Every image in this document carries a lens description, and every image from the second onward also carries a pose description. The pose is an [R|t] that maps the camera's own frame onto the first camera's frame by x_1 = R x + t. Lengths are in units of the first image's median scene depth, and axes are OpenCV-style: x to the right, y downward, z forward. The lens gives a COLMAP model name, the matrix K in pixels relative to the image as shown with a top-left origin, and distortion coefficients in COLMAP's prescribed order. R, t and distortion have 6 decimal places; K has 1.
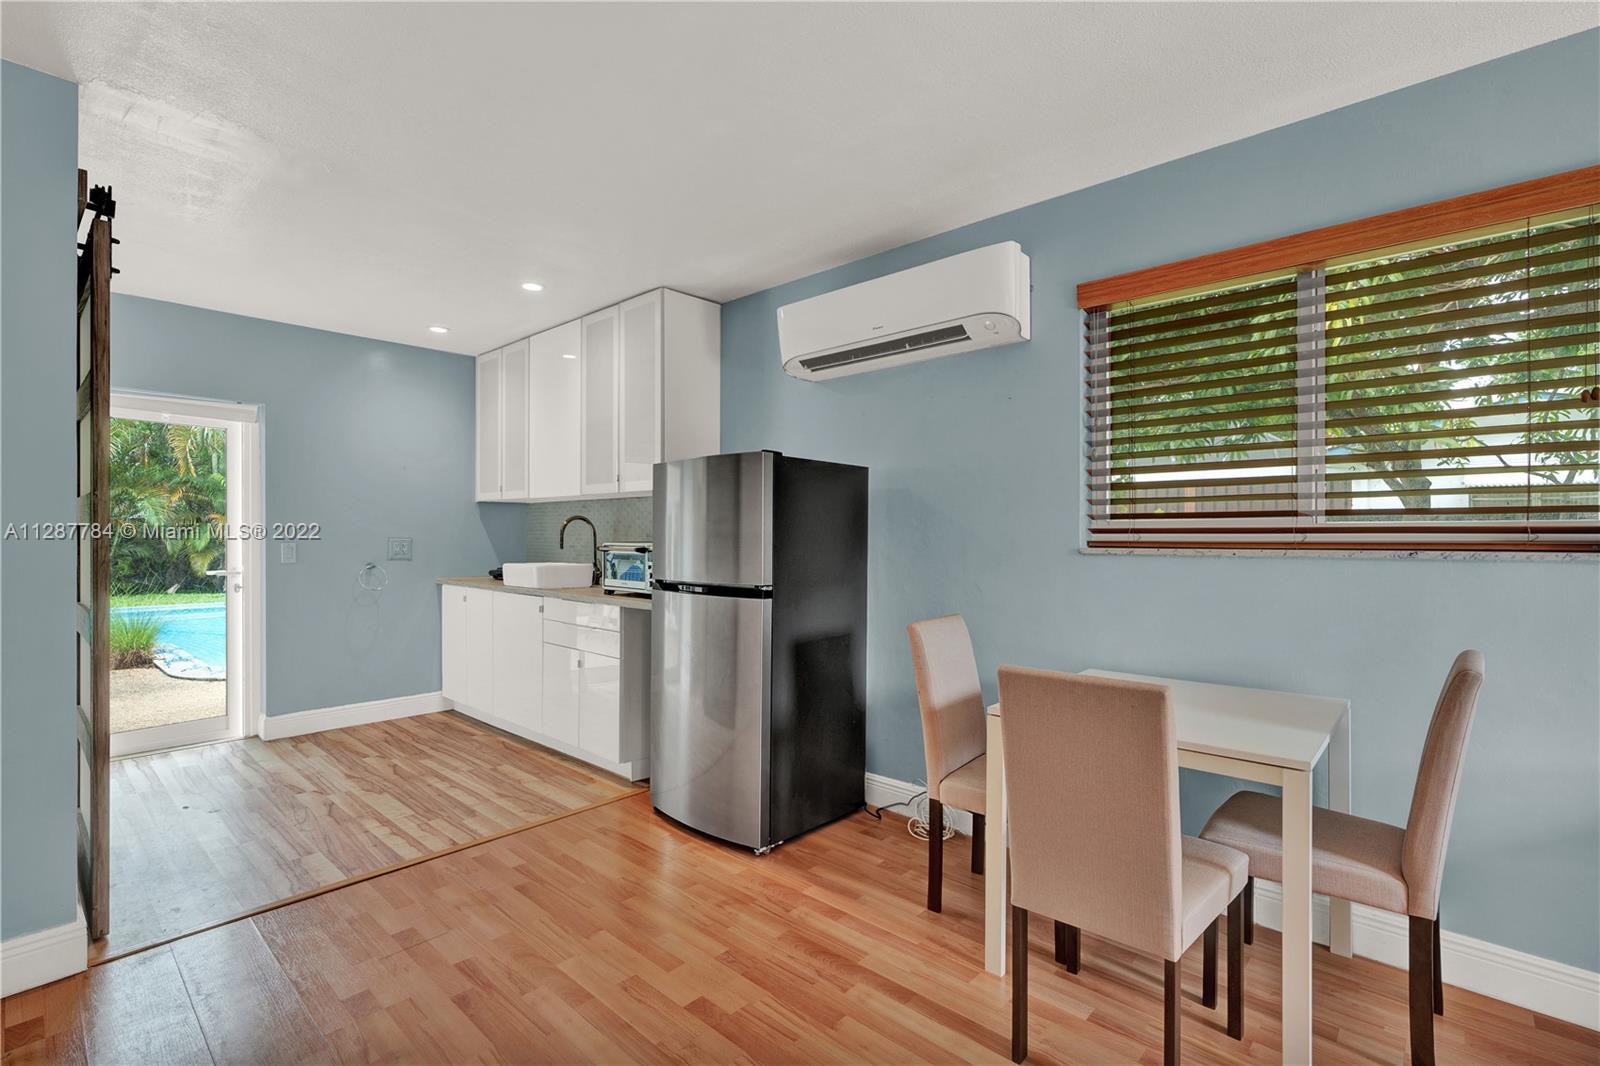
lens RADIAL K [[734.9, 0, 831.4], [0, 734.9, 535.7], [0, 0, 1]] dist [-0.014851, 0.006551]
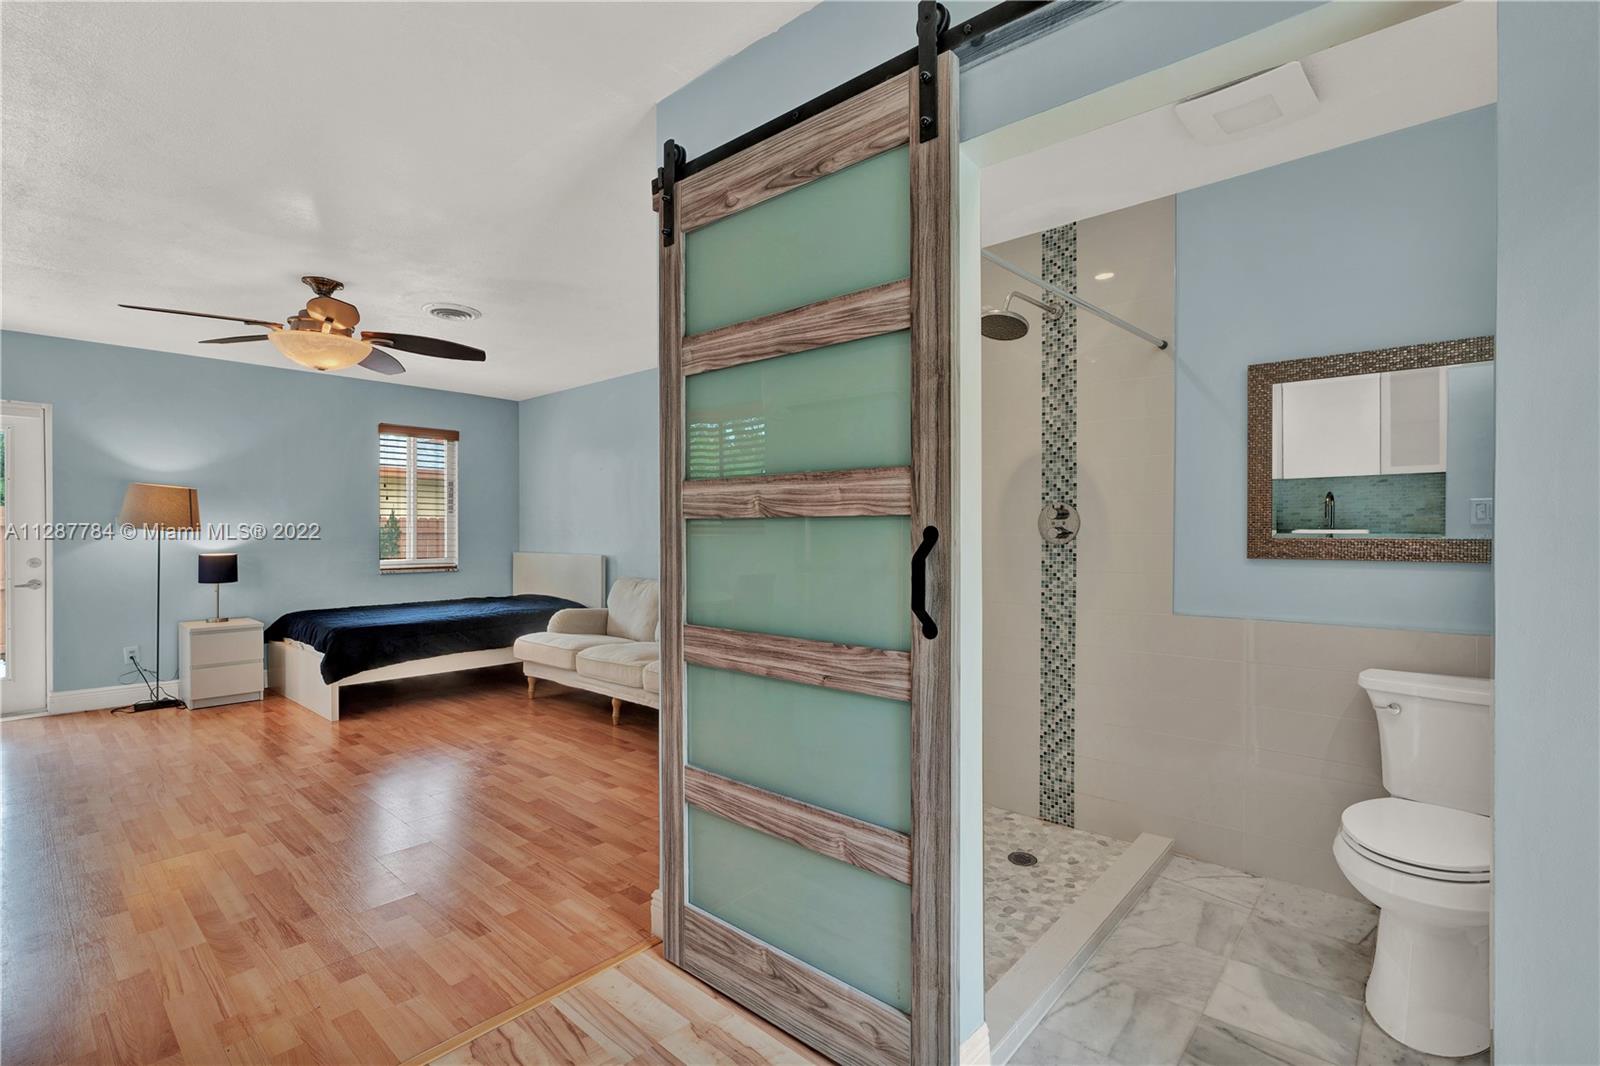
lens RADIAL K [[734.9, 0, 812.1], [0, 734.9, 537.0], [0, 0, 1]] dist [-0.014851, 0.006551]
pose [[-0.999995, 0.000114, 0.003032, -1.168349], [0.000135, 0.999976, 0.006953, 0.010346], [-0.003031, 0.006954, -0.999971, 1.913025]]
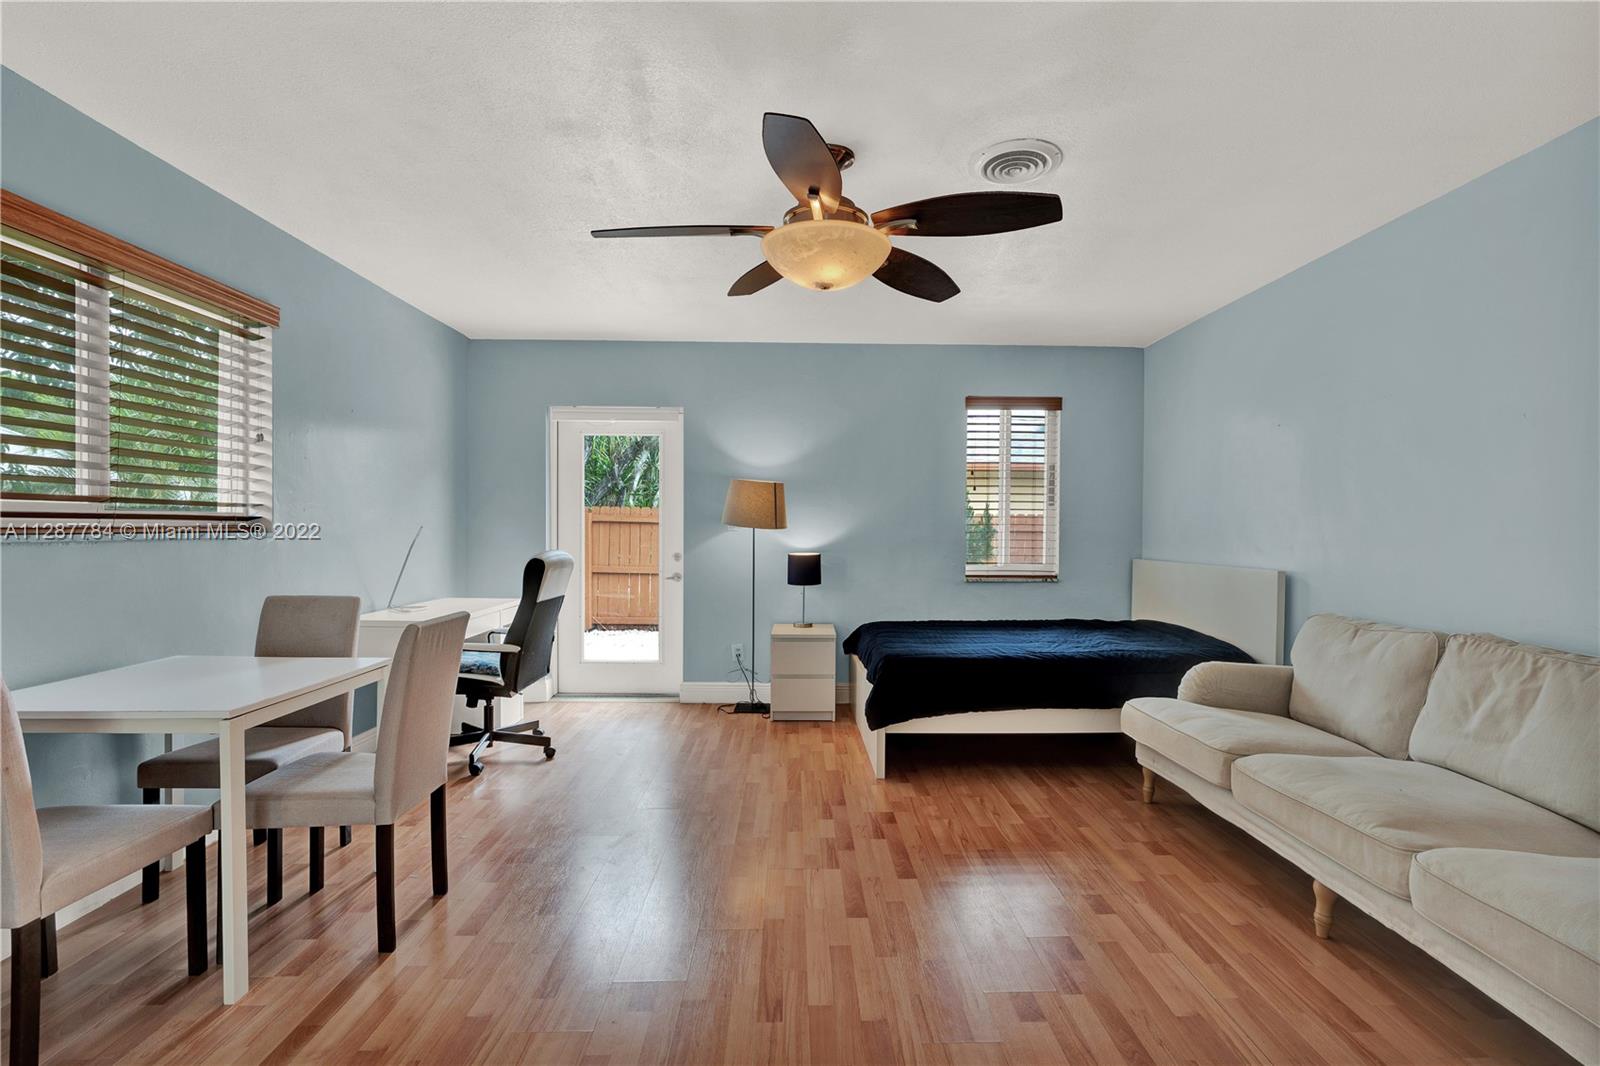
lens RADIAL K [[734.9, 0, 807.5], [0, 734.9, 539.1], [0, 0, 1]] dist [-0.014851, 0.006551]
pose [[-0.675552, -0.013389, 0.737191, -0.856482], [-0.005156, 0.999896, 0.013435, 0.010254], [-0.737294, 0.005275, -0.675551, 1.017845]]
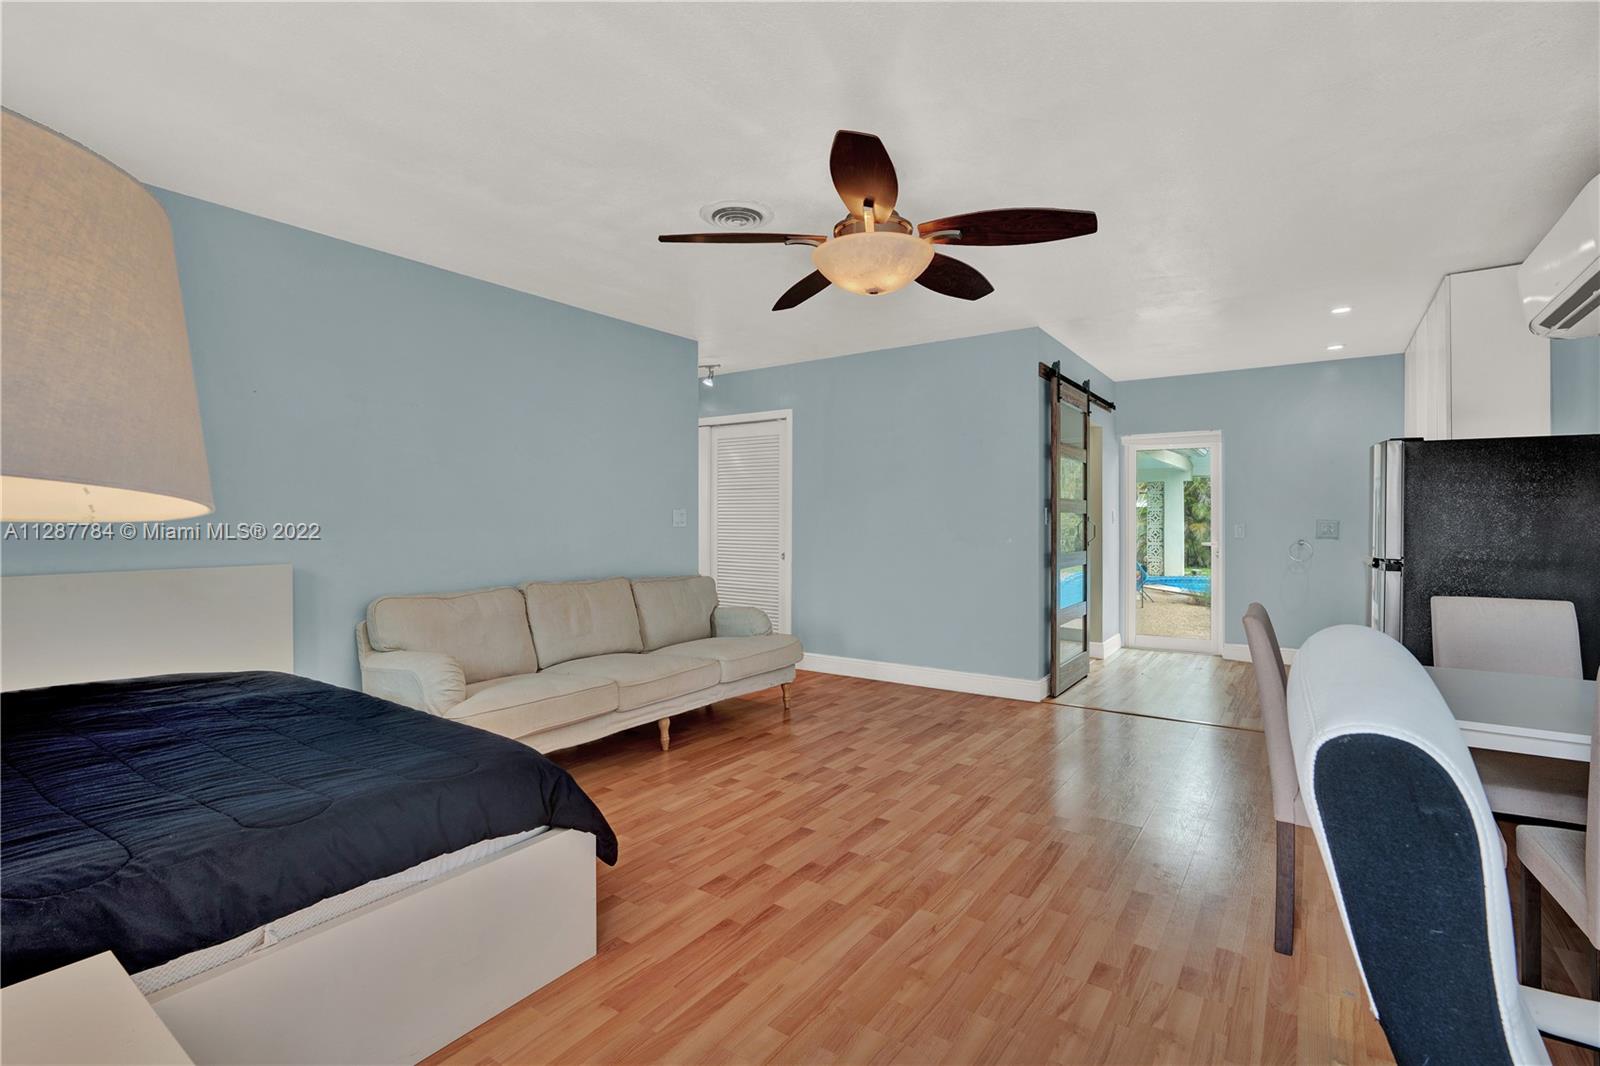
lens RADIAL K [[734.9, 0, 806.4], [0, 734.9, 528.3], [0, 0, 1]] dist [-0.014851, 0.006551]
pose [[0.113484, 0.010126, -0.993488, 1.158271], [0.000740, 0.999947, 0.010276, 0.009122], [0.993540, -0.001901, 0.113470, -0.017732]]
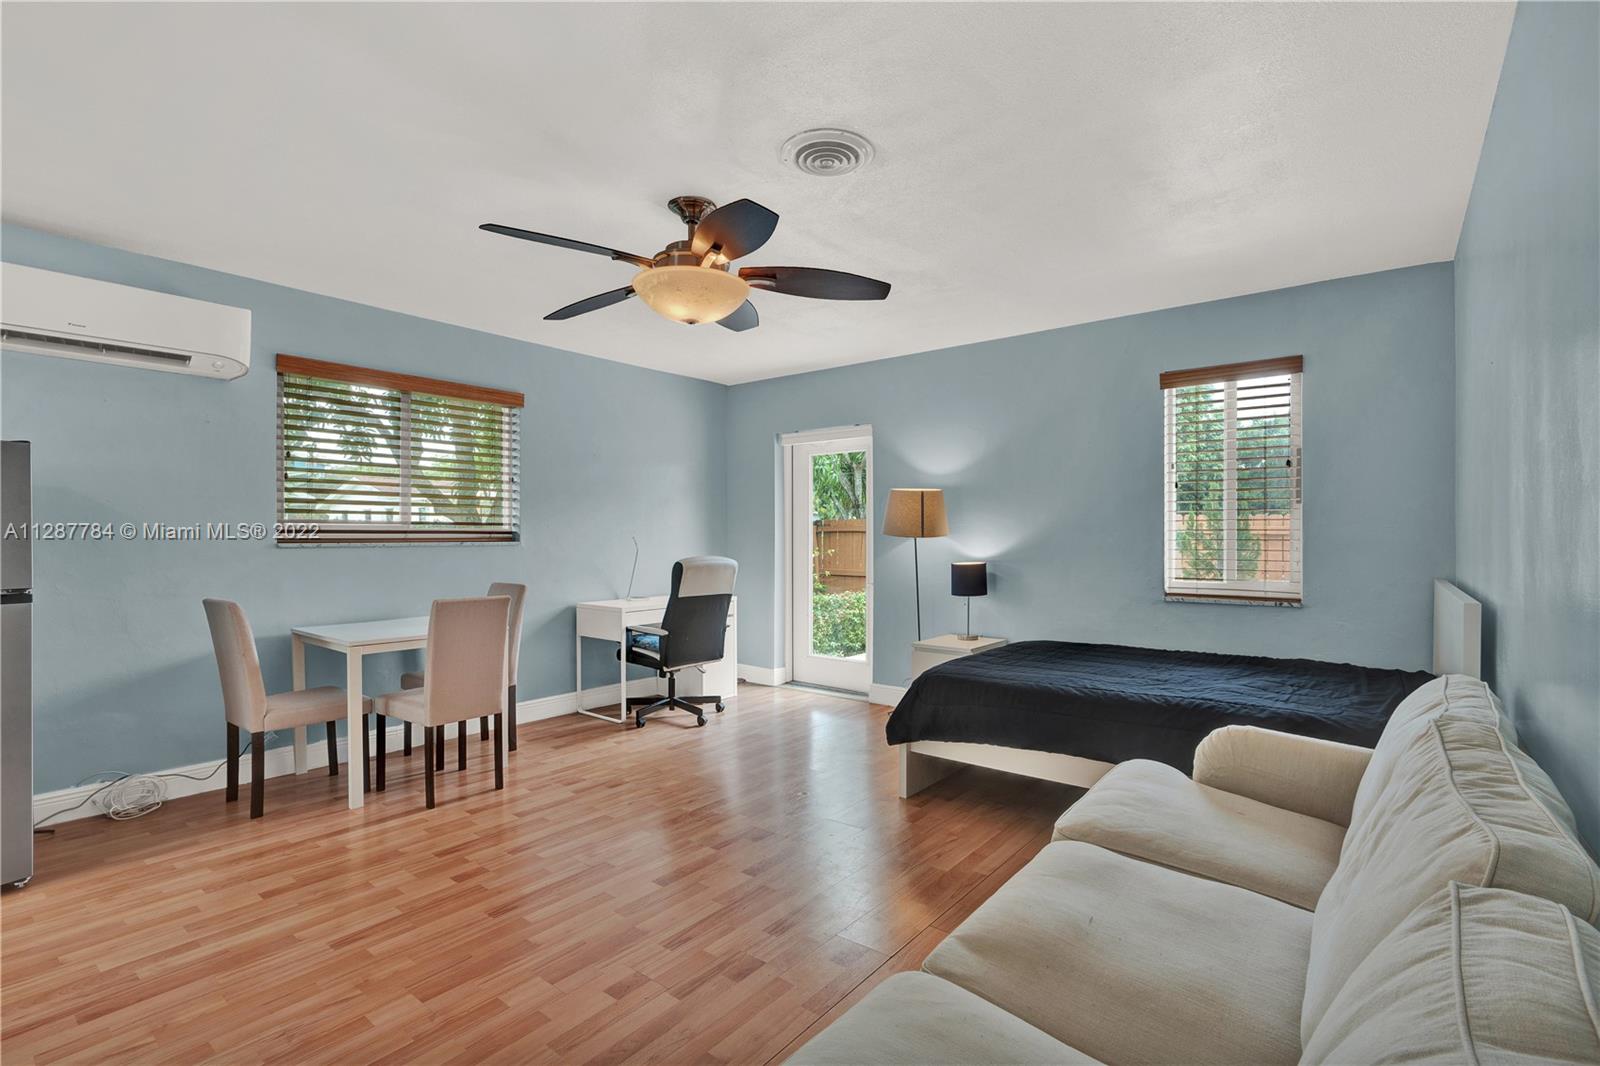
lens RADIAL K [[734.9, 0, 798.2], [0, 734.9, 543.3], [0, 0, 1]] dist [-0.014851, 0.006551]
pose [[-0.043281, -0.008400, 0.999028, -1.314301], [0.001606, 0.999963, 0.008477, 0.007868], [-0.999062, 0.001971, -0.043266, 0.100302]]
